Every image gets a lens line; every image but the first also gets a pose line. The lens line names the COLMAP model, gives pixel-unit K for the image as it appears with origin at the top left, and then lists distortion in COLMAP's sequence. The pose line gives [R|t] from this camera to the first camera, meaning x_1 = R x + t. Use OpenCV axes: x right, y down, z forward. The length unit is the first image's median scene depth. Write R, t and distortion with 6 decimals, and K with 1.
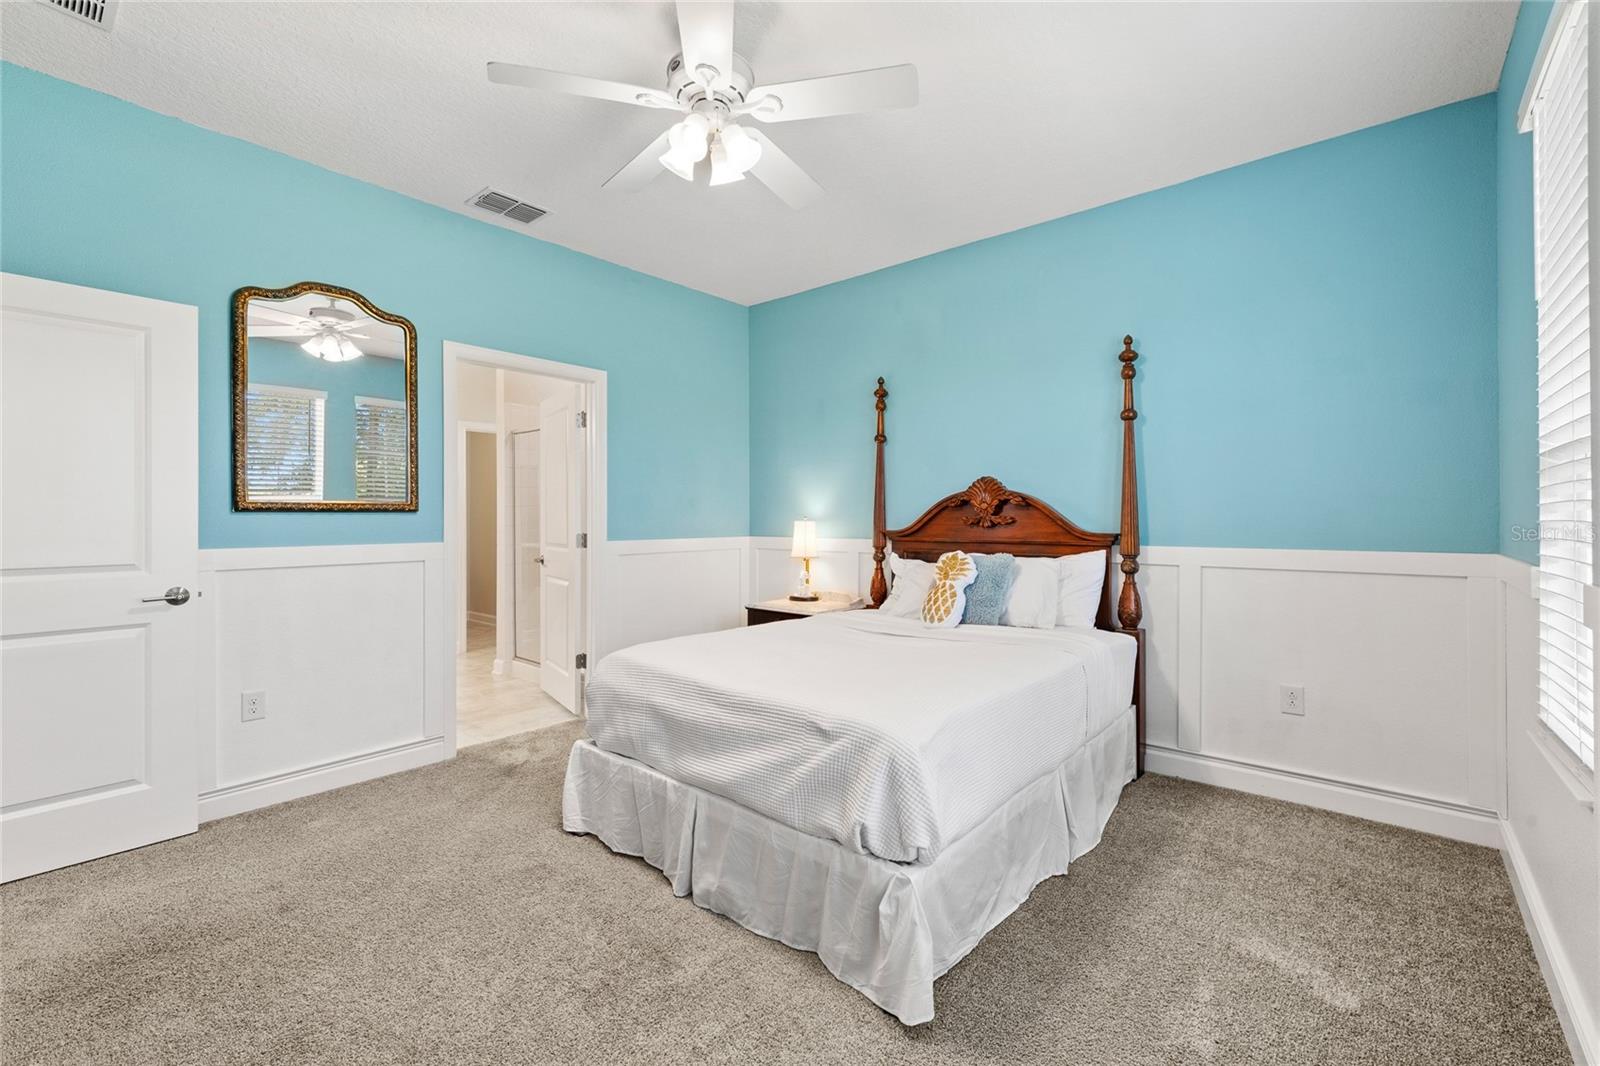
lens RADIAL K [[694.5, 0, 810.1], [0, 694.5, 503.5], [0, 0, 1]] dist [-0.003037, 0.000619]
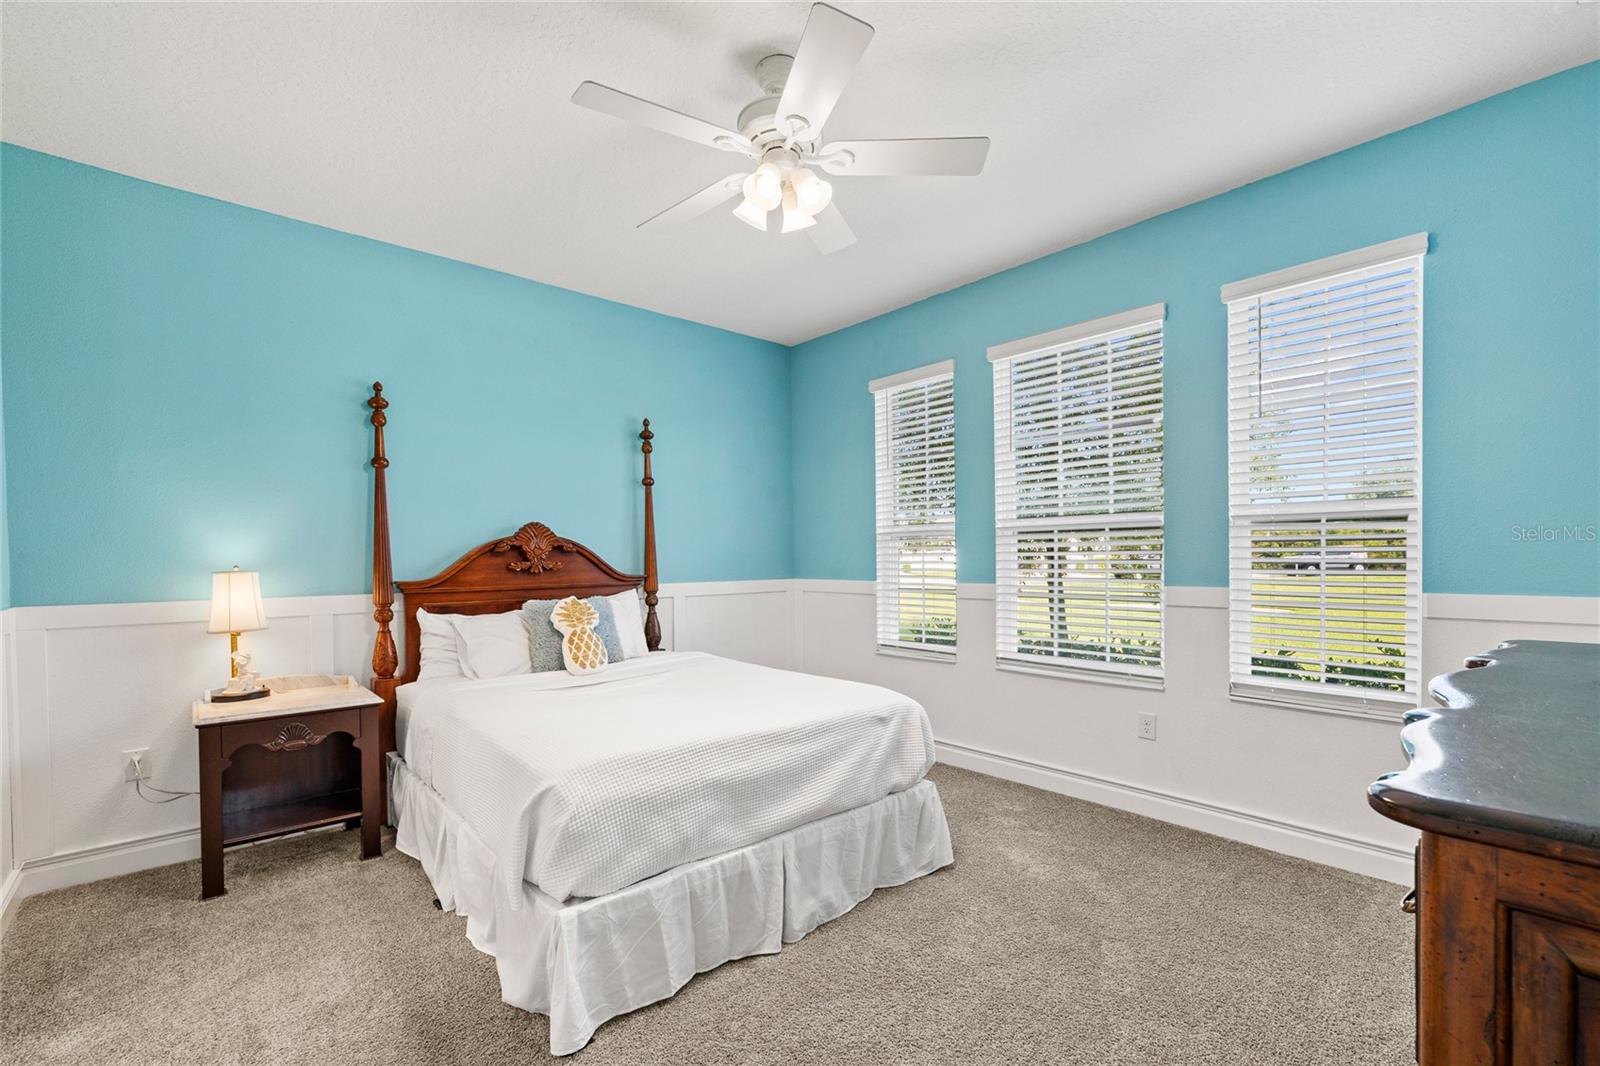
lens RADIAL K [[694.5, 0, 768.2], [0, 694.5, 571.3], [0, 0, 1]] dist [-0.003037, 0.000619]
pose [[0.140166, -0.016125, 0.989997, -0.771089], [-0.007232, 0.999824, 0.017309, 0.013340], [-0.990102, -0.009586, 0.140025, 0.599933]]
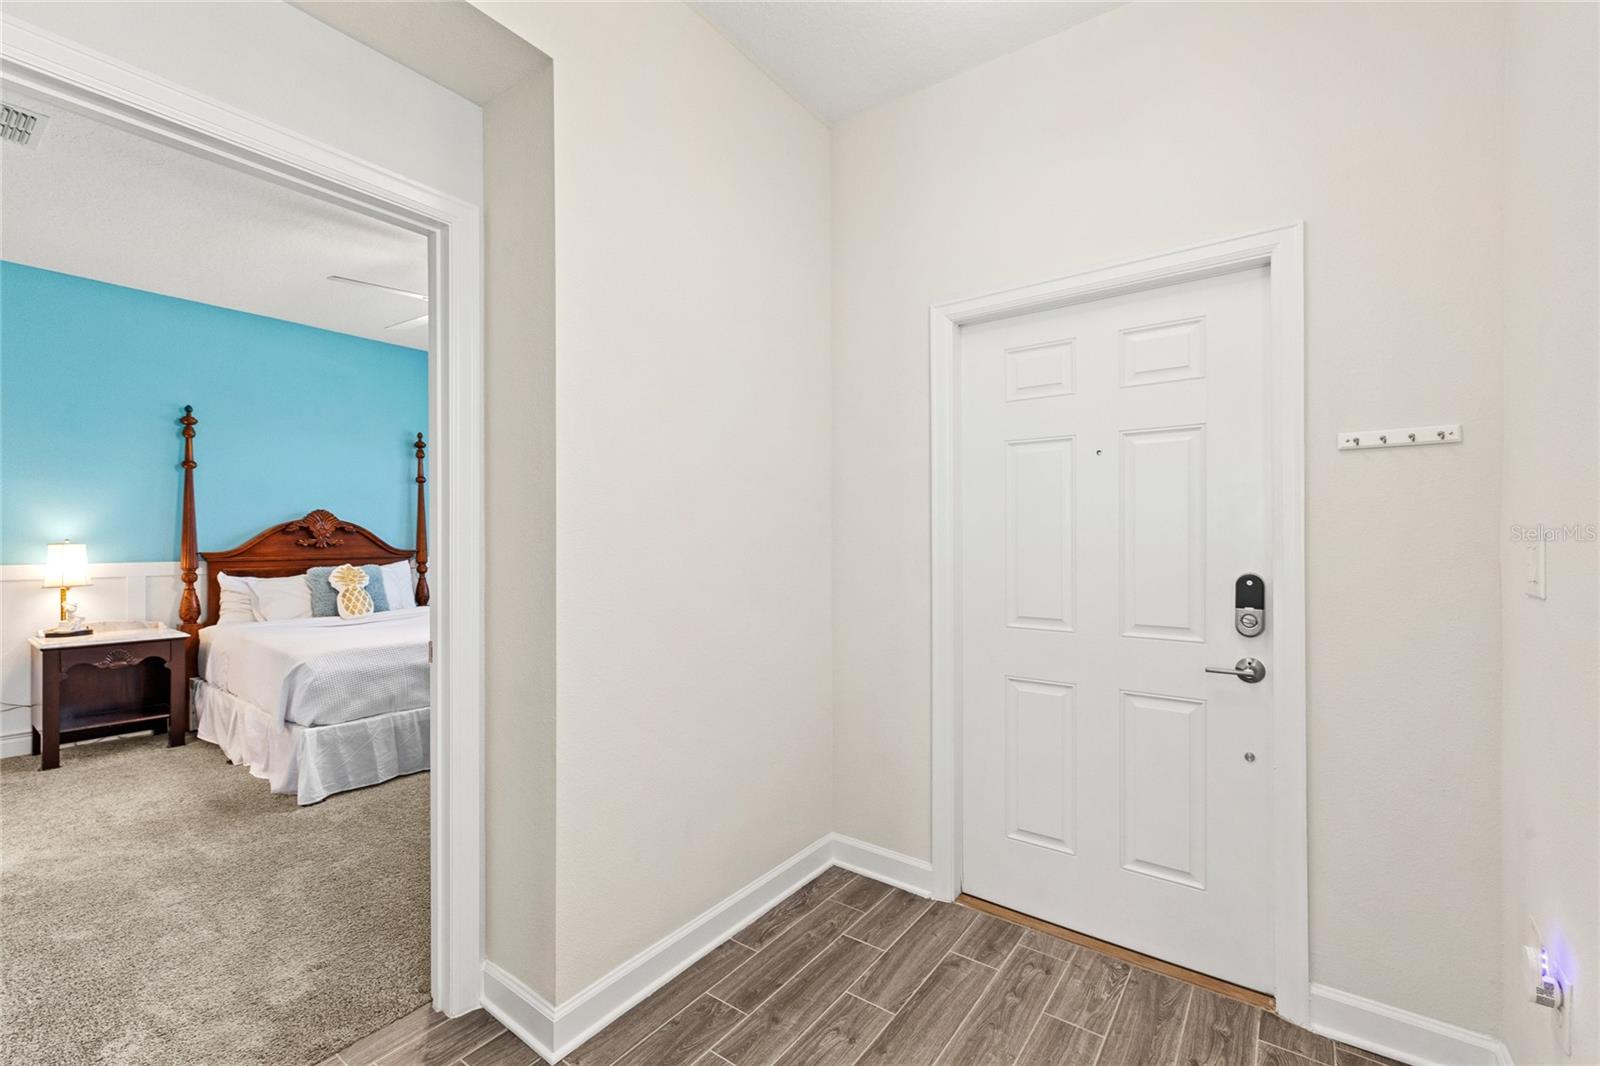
lens RADIAL K [[694.5, 0, 789.6], [0, 694.5, 538.6], [0, 0, 1]] dist [-0.003037, 0.000619]
pose [[-0.082525, 0.004641, 0.996578, -1.295797], [-0.017762, 0.999823, -0.006127, 0.010511], [-0.996431, -0.018206, -0.082428, 0.240185]]
